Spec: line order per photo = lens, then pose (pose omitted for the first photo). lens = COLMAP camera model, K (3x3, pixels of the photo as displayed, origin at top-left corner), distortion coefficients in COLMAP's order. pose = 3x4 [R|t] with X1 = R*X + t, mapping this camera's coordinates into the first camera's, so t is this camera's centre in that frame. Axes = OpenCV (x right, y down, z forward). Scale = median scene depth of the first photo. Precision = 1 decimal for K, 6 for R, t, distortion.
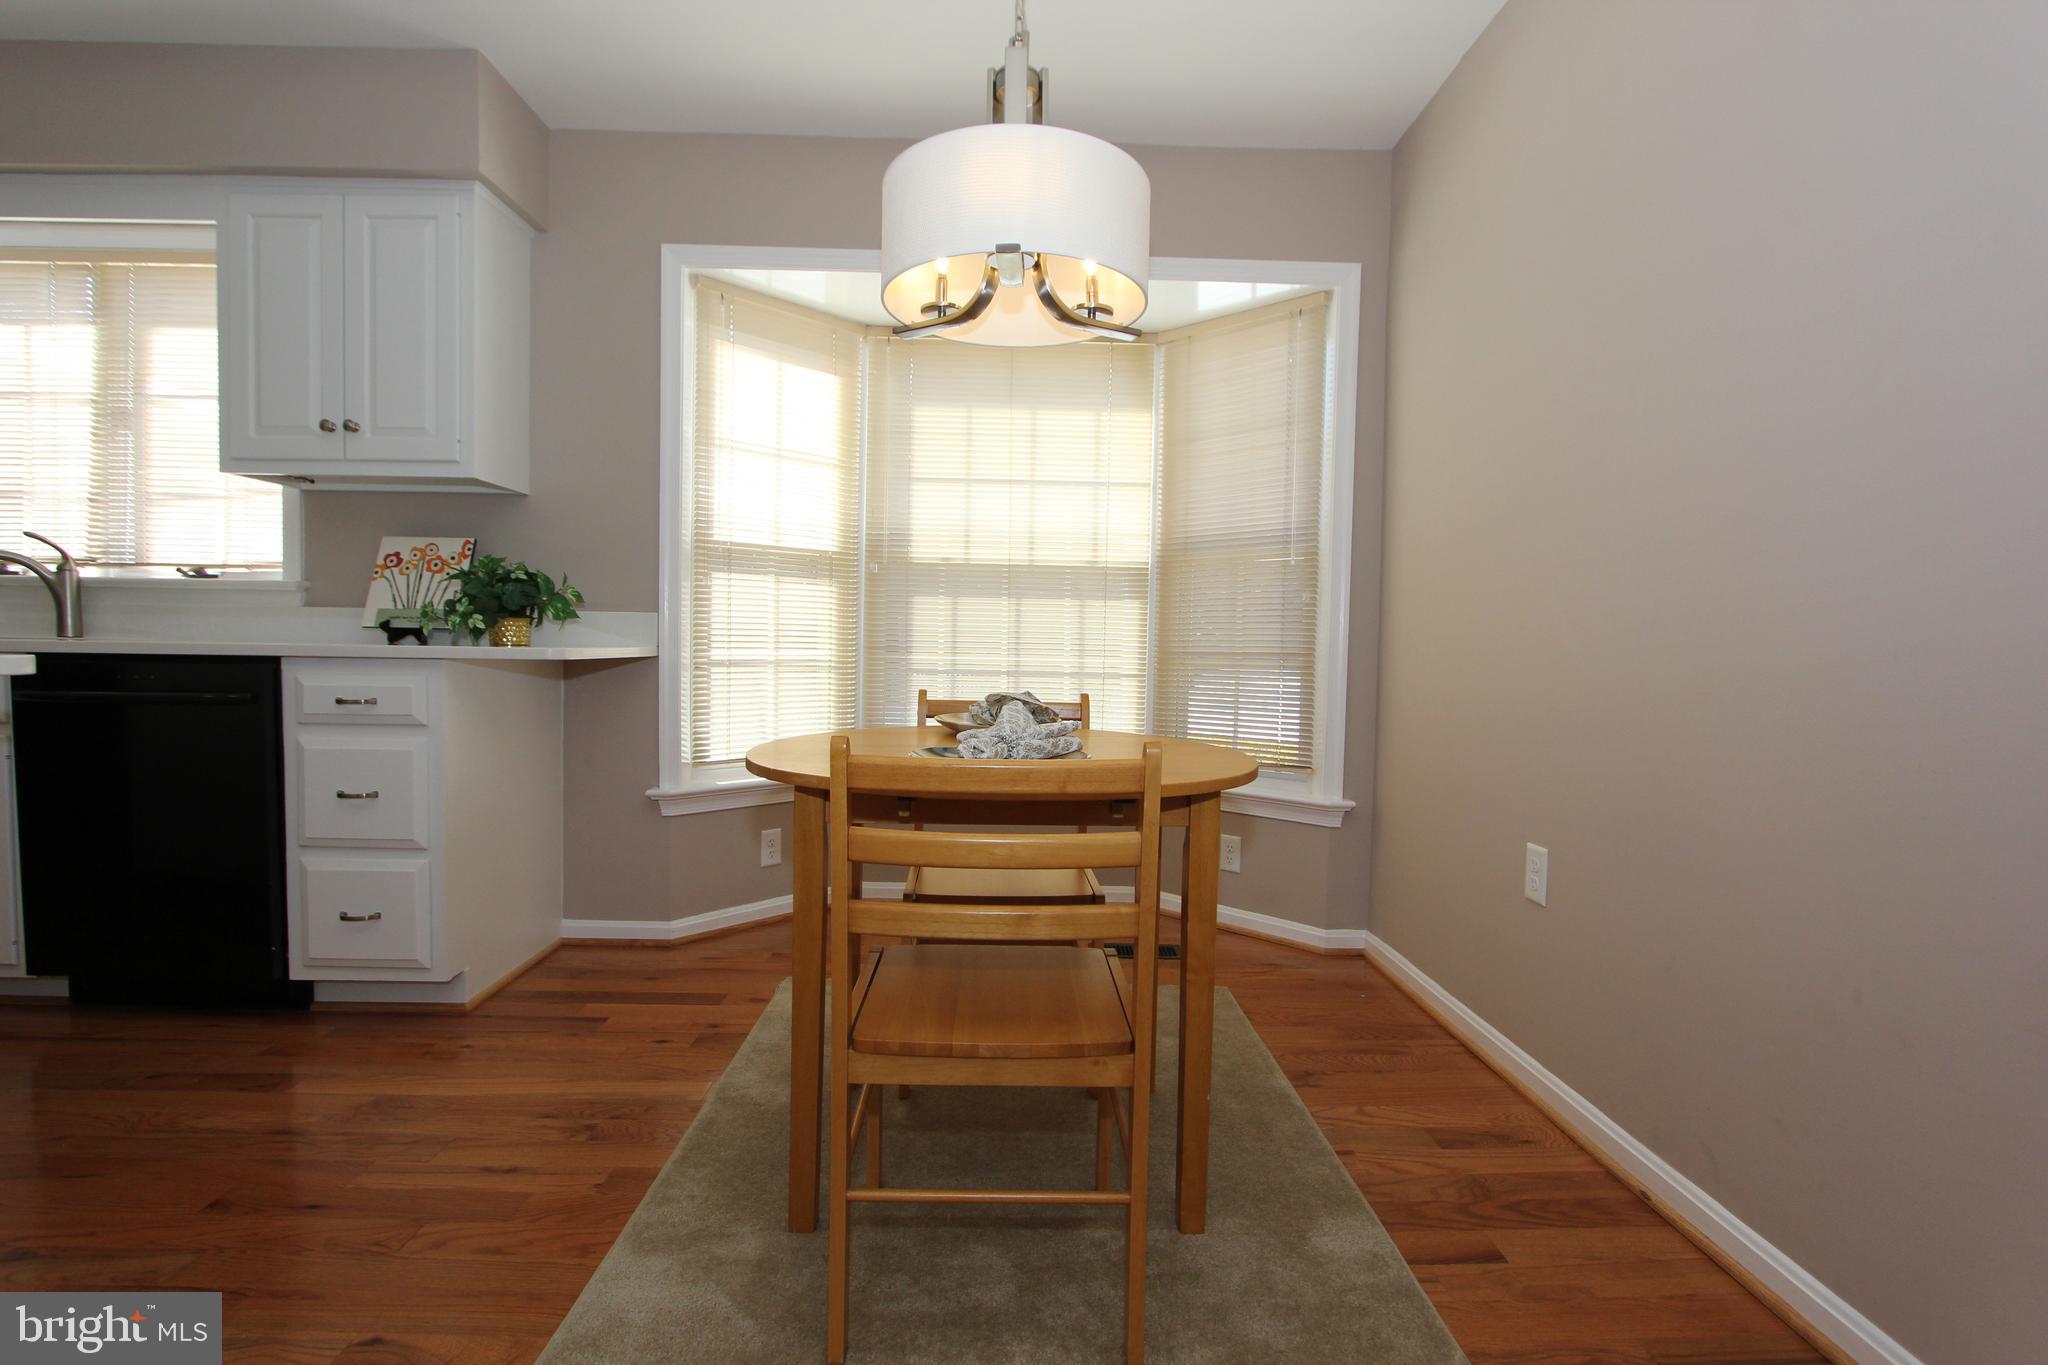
lens RADIAL K [[949.0, 0, 1013.4], [0, 949.0, 684.0], [0, 0, 1]] dist [-0.022273, 0.005035]
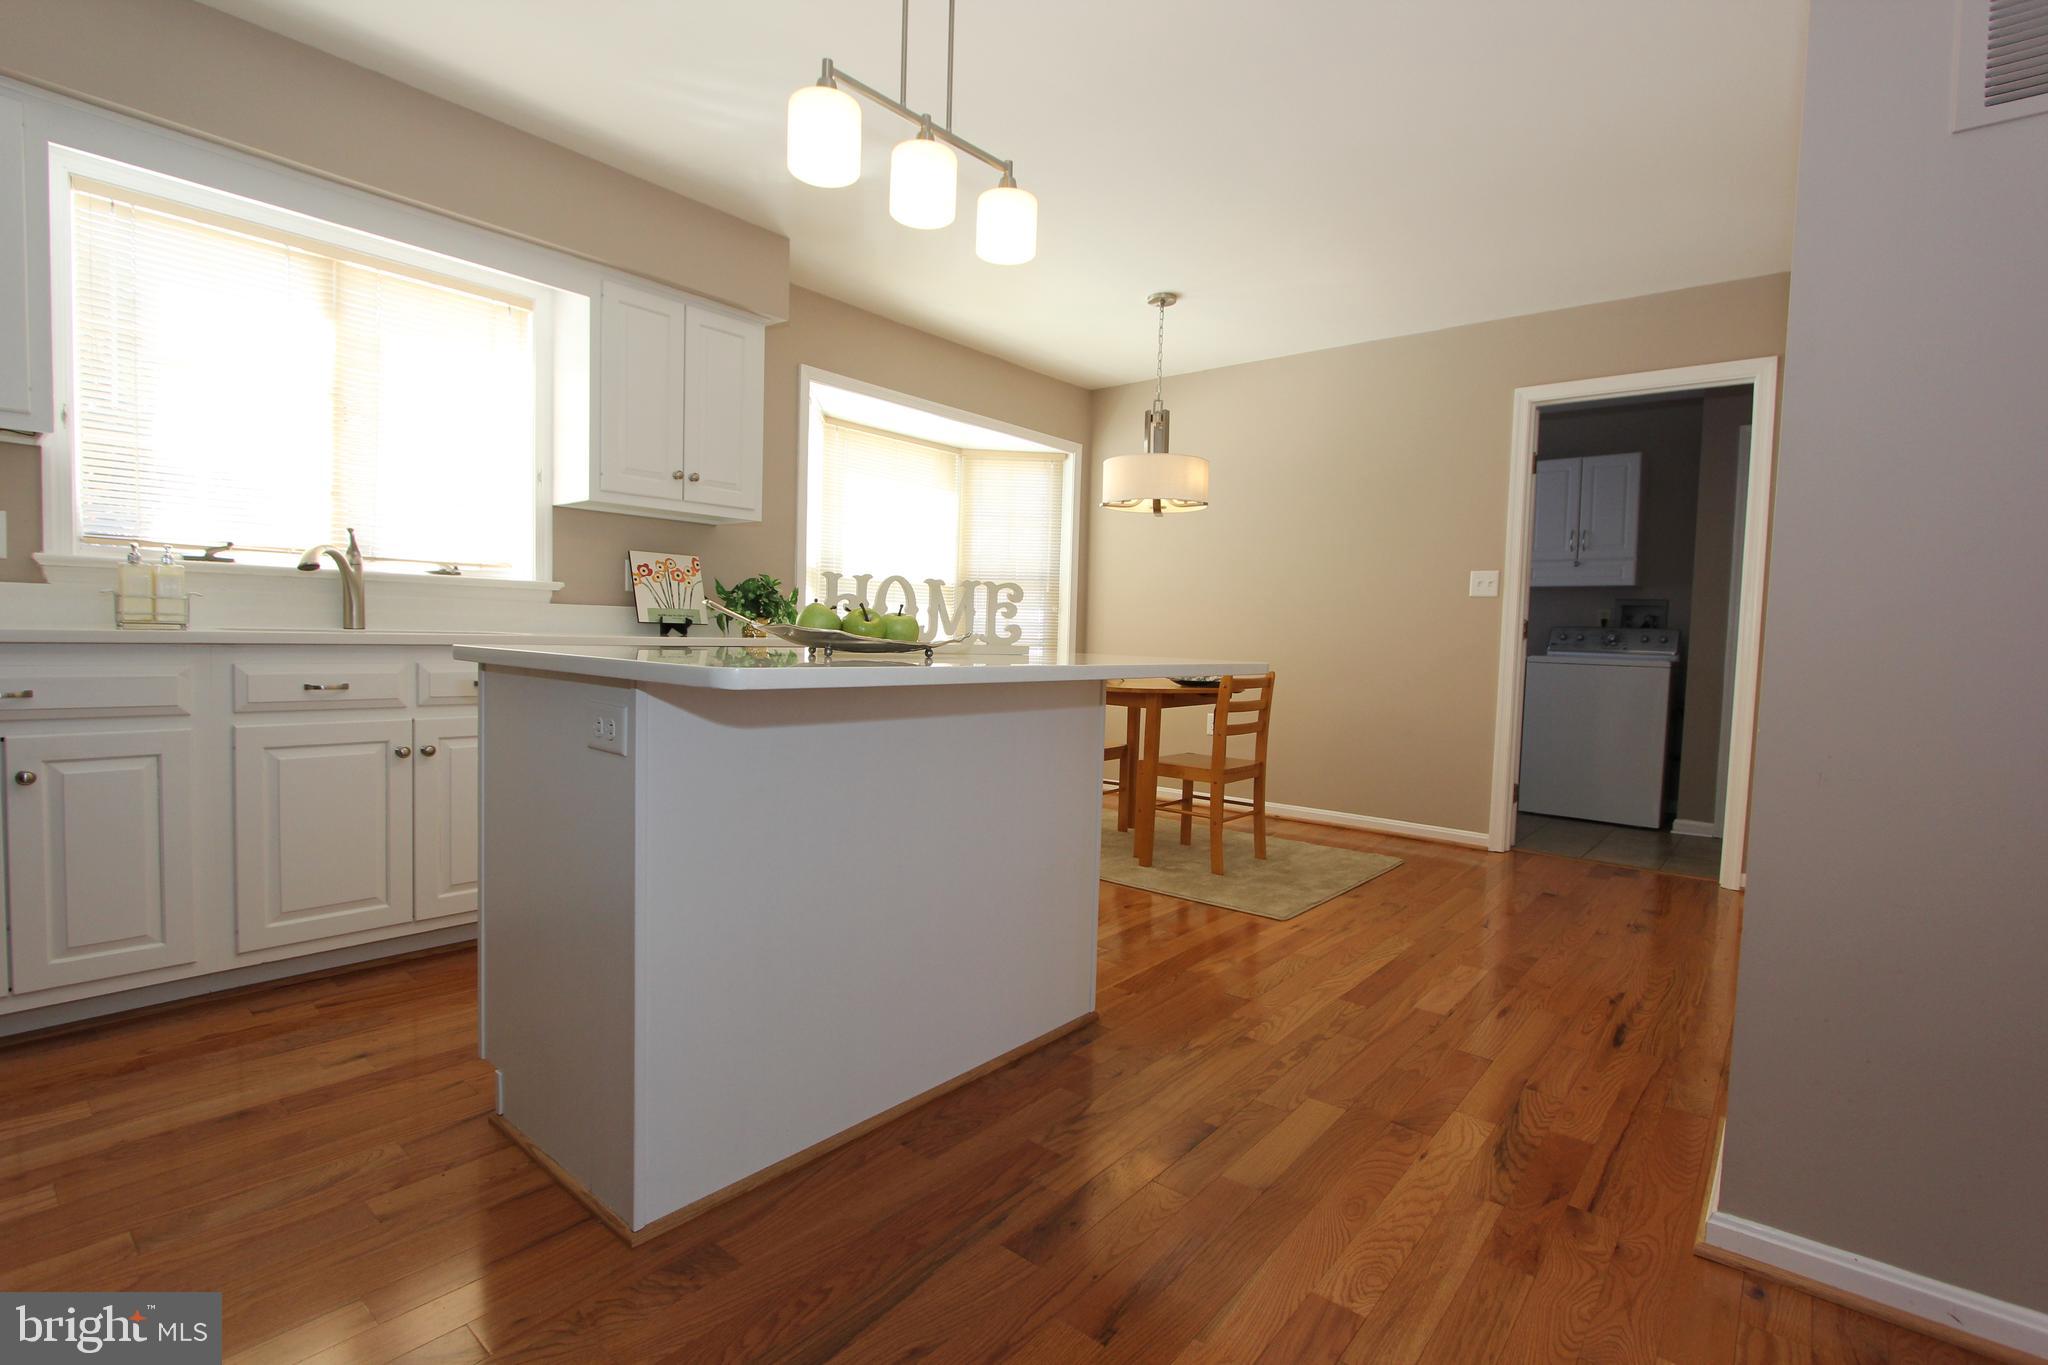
lens RADIAL K [[949.0, 0, 1011.4], [0, 949.0, 681.6], [0, 0, 1]] dist [-0.022273, 0.005035]
pose [[0.660172, -0.037901, 0.750157, -1.310121], [0.014676, 0.999186, 0.037567, -0.019793], [-0.750971, -0.013792, 0.660191, -0.240312]]
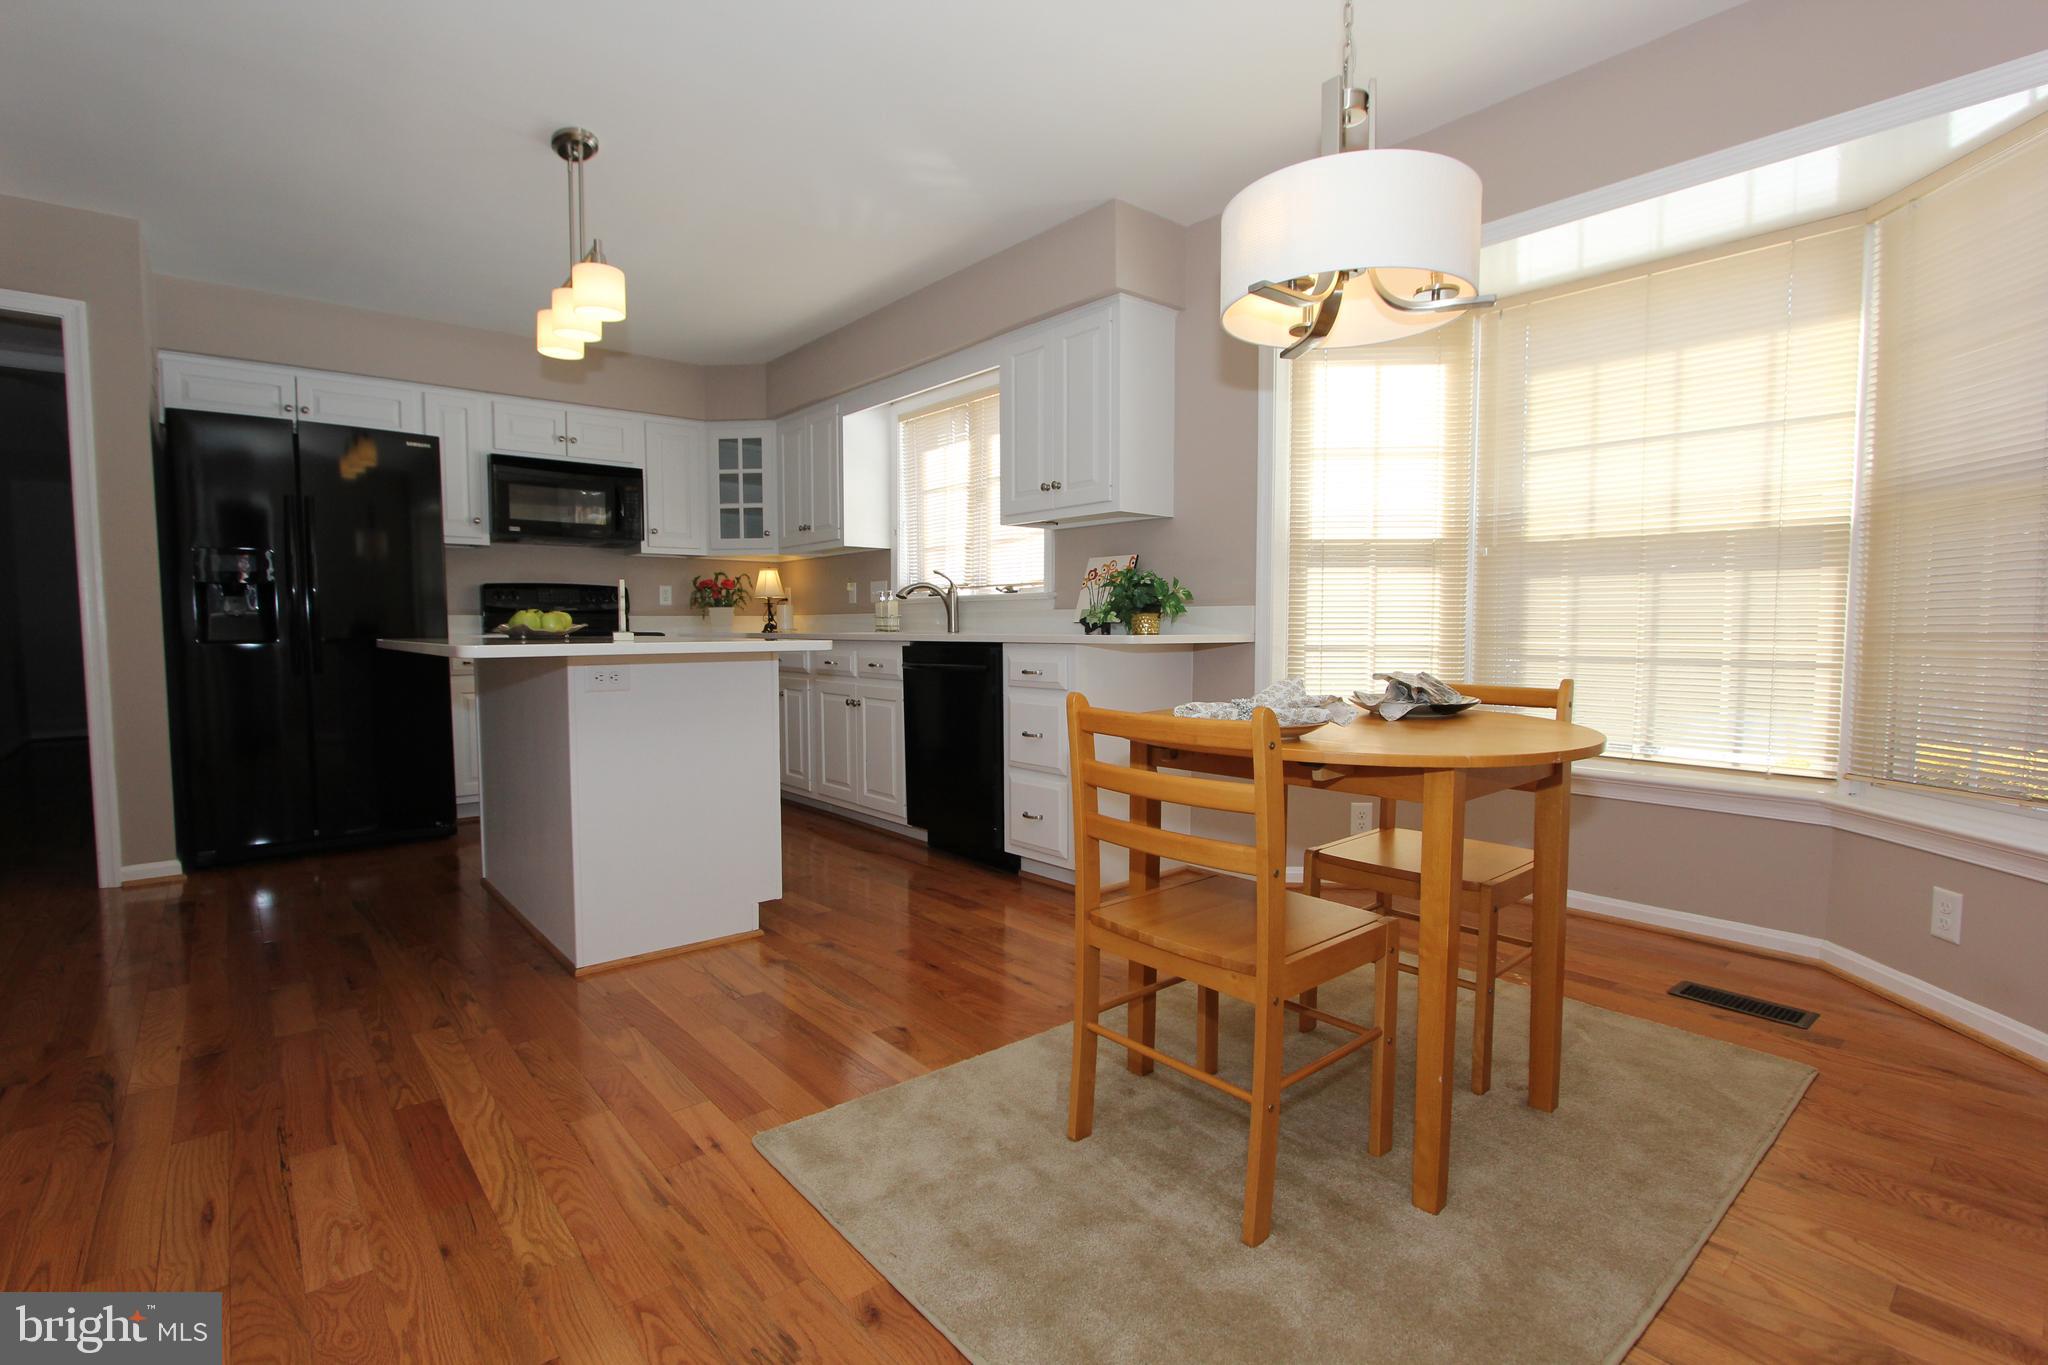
lens RADIAL K [[949.0, 0, 1016.7], [0, 949.0, 682.9], [0, 0, 1]] dist [-0.022273, 0.005035]
pose [[0.635806, 0.027687, -0.771352, 0.365038], [-0.019944, 0.999612, 0.019441, 0.004677], [0.771591, 0.003024, 0.636111, 0.011897]]
